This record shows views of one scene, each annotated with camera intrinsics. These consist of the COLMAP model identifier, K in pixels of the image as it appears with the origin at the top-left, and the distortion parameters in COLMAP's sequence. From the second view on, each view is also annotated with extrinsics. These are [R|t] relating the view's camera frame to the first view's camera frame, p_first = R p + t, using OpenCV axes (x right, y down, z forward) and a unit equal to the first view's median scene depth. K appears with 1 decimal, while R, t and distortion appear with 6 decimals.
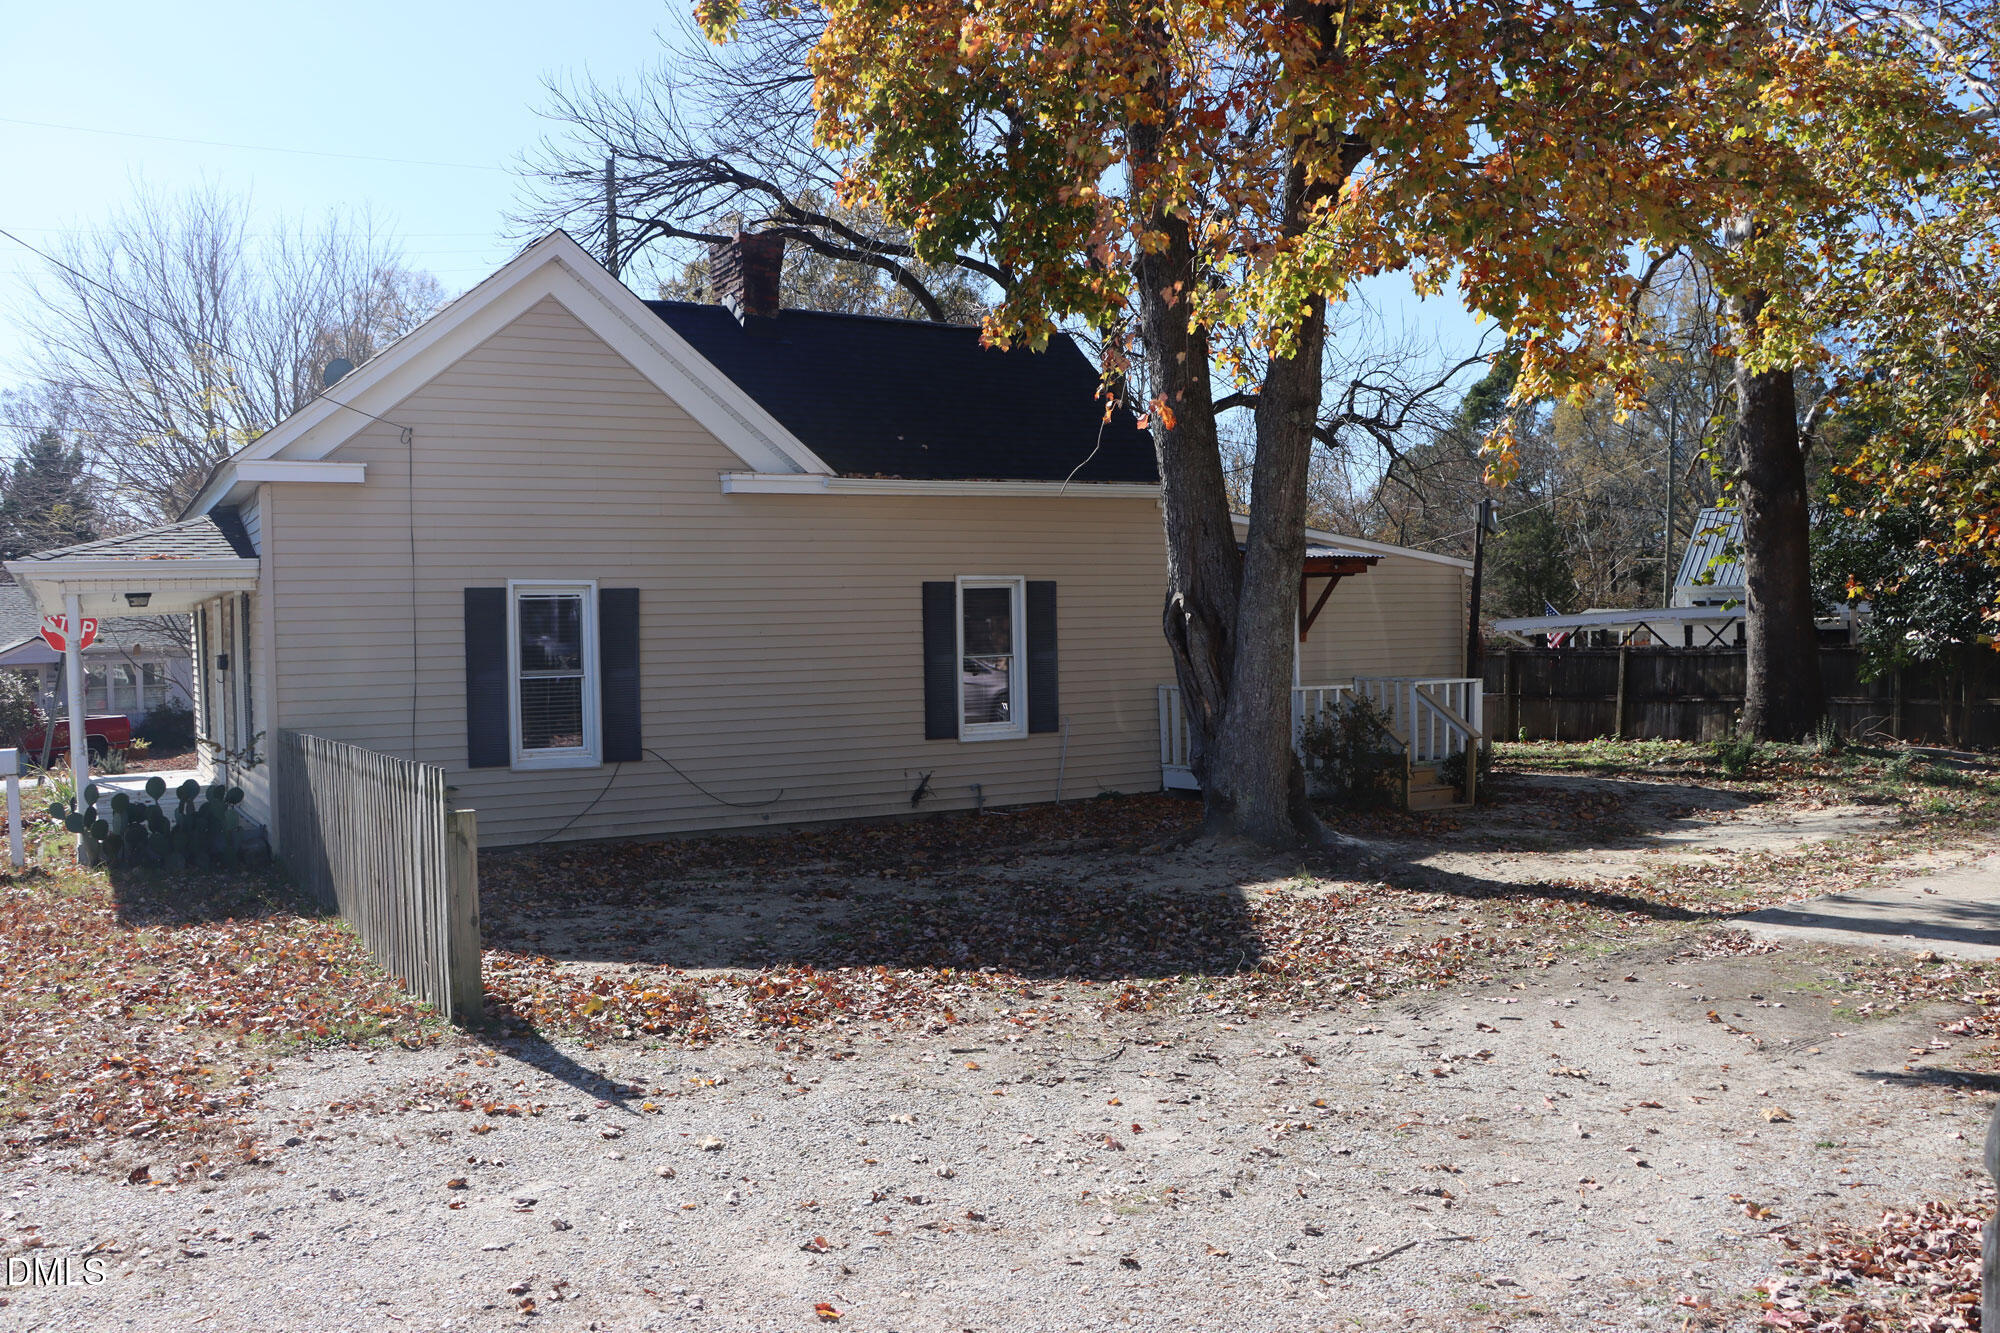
lens RADIAL K [[1541.8, 0, 1000.0], [0, 1541.8, 666.5], [0, 0, 1]] dist [-0.164194, 0.000004]
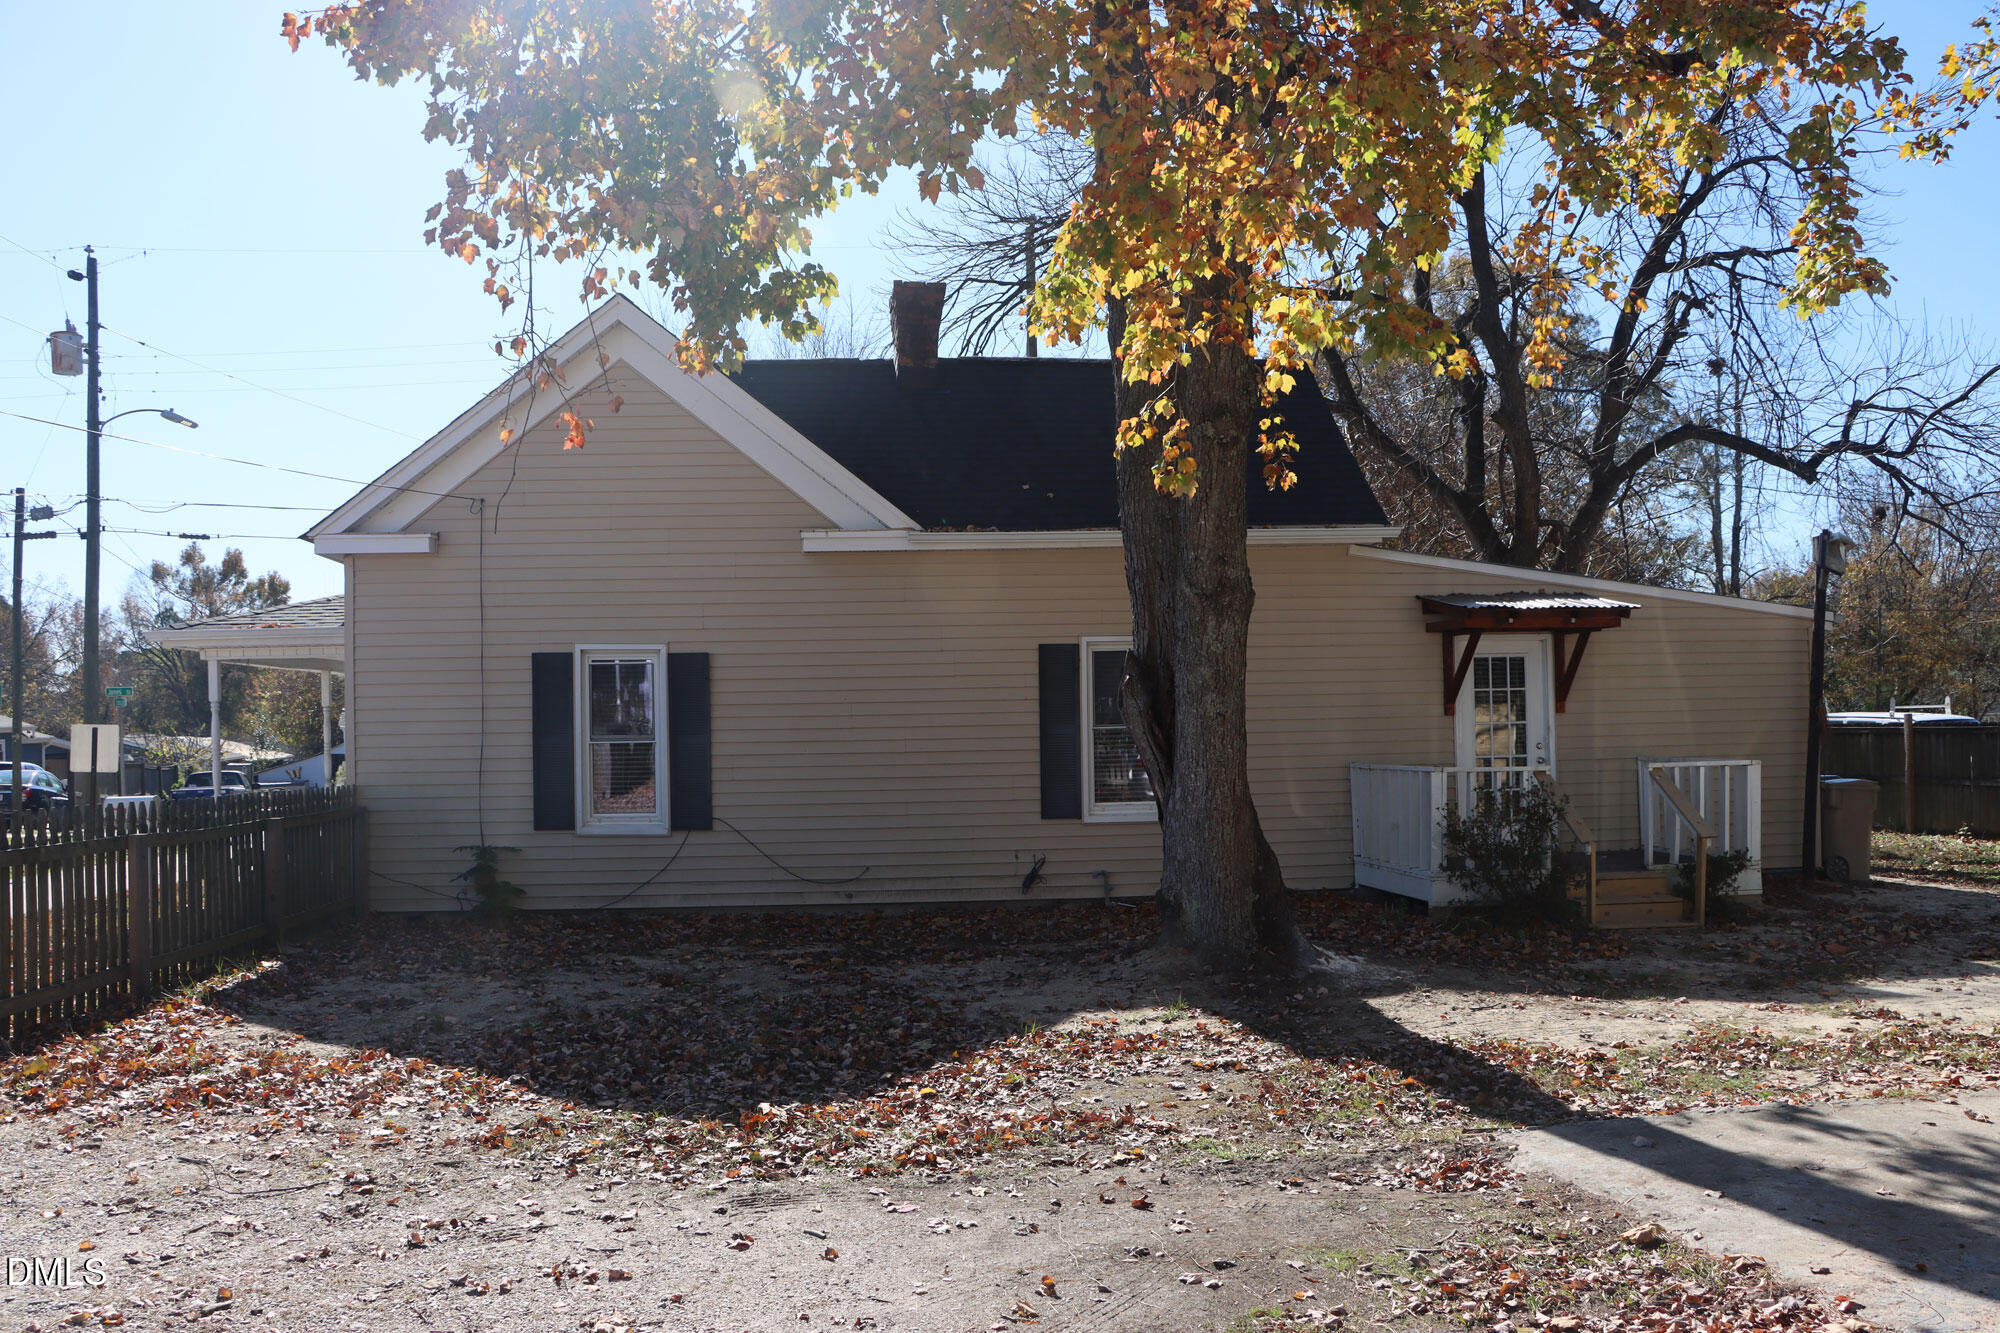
lens RADIAL K [[1541.8, 0, 1000.0], [0, 1541.8, 666.5], [0, 0, 1]] dist [-0.164194, 0.000004]
pose [[0.912969, -0.000503, -0.408029, 0.318867], [-0.014400, 0.999337, -0.033453, -0.011984], [0.407775, 0.036417, 0.912356, 0.177037]]
